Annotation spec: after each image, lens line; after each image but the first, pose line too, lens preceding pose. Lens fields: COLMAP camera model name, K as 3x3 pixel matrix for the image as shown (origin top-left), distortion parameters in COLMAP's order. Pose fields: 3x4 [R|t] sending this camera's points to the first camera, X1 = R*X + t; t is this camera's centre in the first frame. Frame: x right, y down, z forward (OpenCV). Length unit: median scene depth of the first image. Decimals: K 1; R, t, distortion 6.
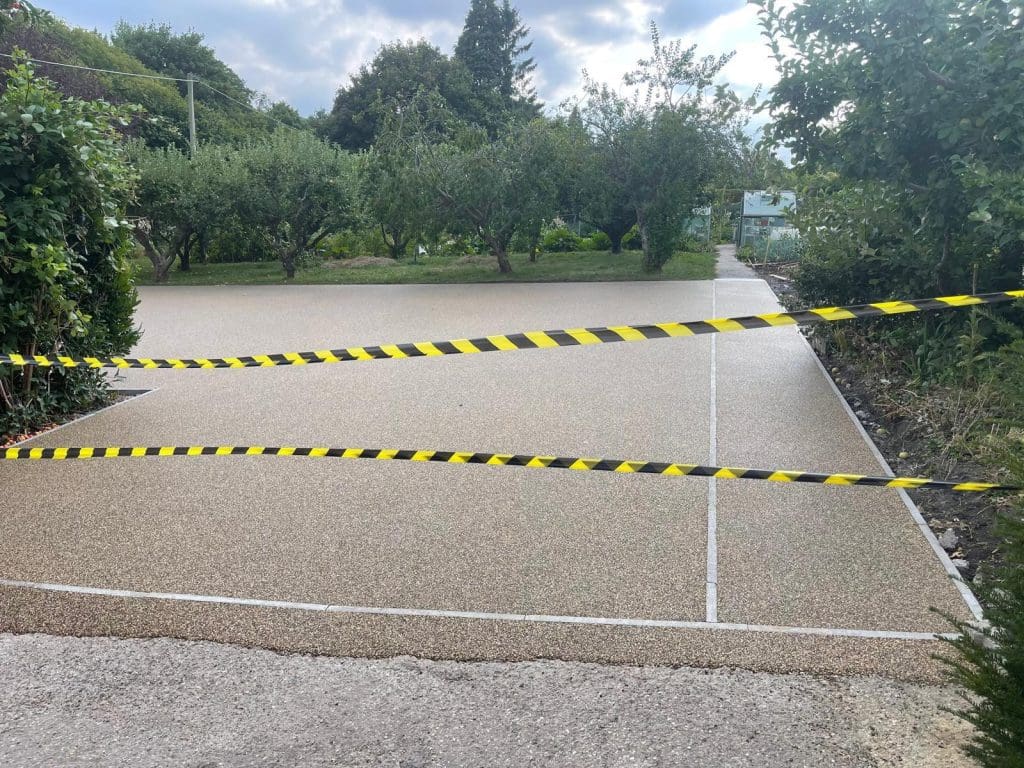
lens RADIAL K [[771.0, 0, 511.0], [0, 771.0, 381.8], [0, 0, 1]] dist [0.008365, -0.014072]
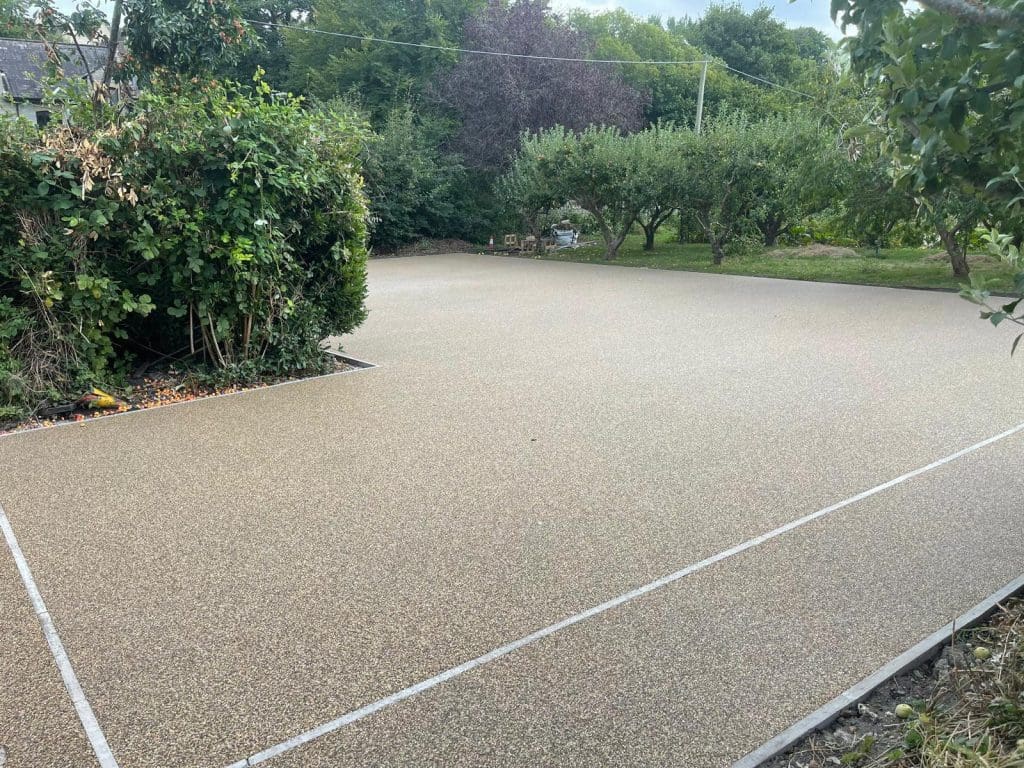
lens RADIAL K [[771.0, 0, 512.3], [0, 771.0, 386.4], [0, 0, 1]] dist [0.008365, -0.014072]
pose [[0.770925, 0.173822, -0.612748, 0.447084], [-0.151041, 0.984491, 0.089244, -0.107380], [0.618758, 0.023750, 0.785223, 0.294046]]
